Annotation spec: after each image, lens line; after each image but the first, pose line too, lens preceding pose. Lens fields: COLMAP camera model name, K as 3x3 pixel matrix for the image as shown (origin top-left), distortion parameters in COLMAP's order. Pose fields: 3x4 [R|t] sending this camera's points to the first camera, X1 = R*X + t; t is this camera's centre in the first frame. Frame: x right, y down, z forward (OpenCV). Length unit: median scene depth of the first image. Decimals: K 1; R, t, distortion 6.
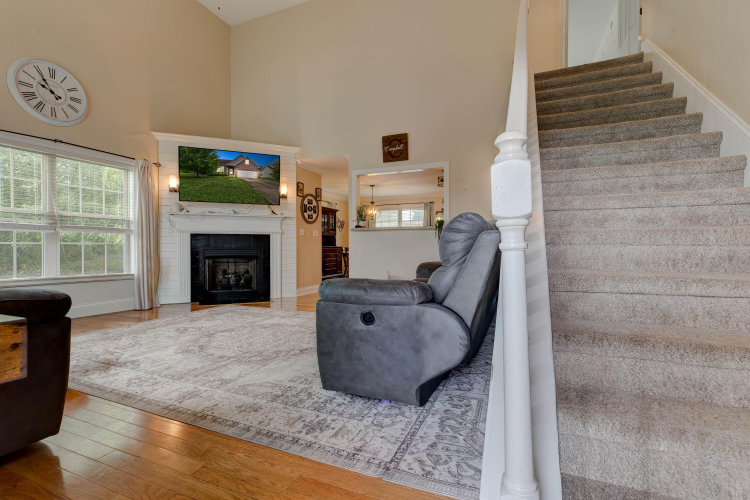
lens RADIAL K [[331.4, 0, 375.0], [0, 331.4, 250.0], [0, 0, 1]] dist [0.012223, 0.000004]
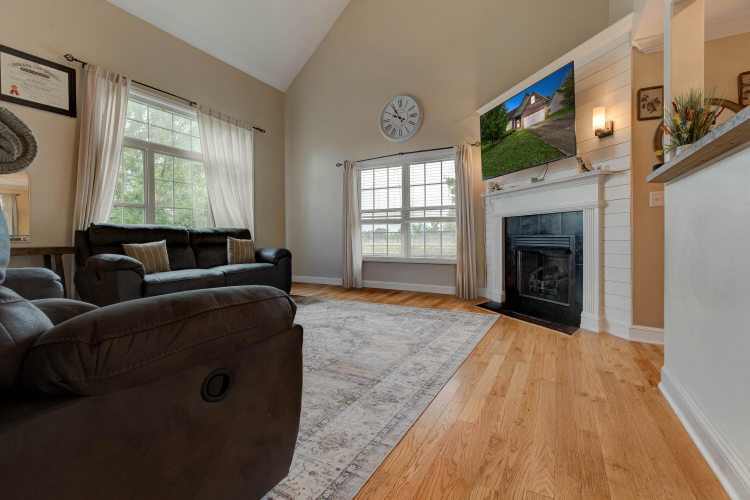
lens RADIAL K [[347.9, 0, 379.9], [0, 347.9, 236.1], [0, 0, 1]] dist [0.001116, -0.000008]
pose [[-0.077507, 0.002161, -0.996989, 0.325801], [0.002037, 0.999996, 0.002009, -0.006965], [0.996990, -0.001875, -0.077511, 0.823470]]
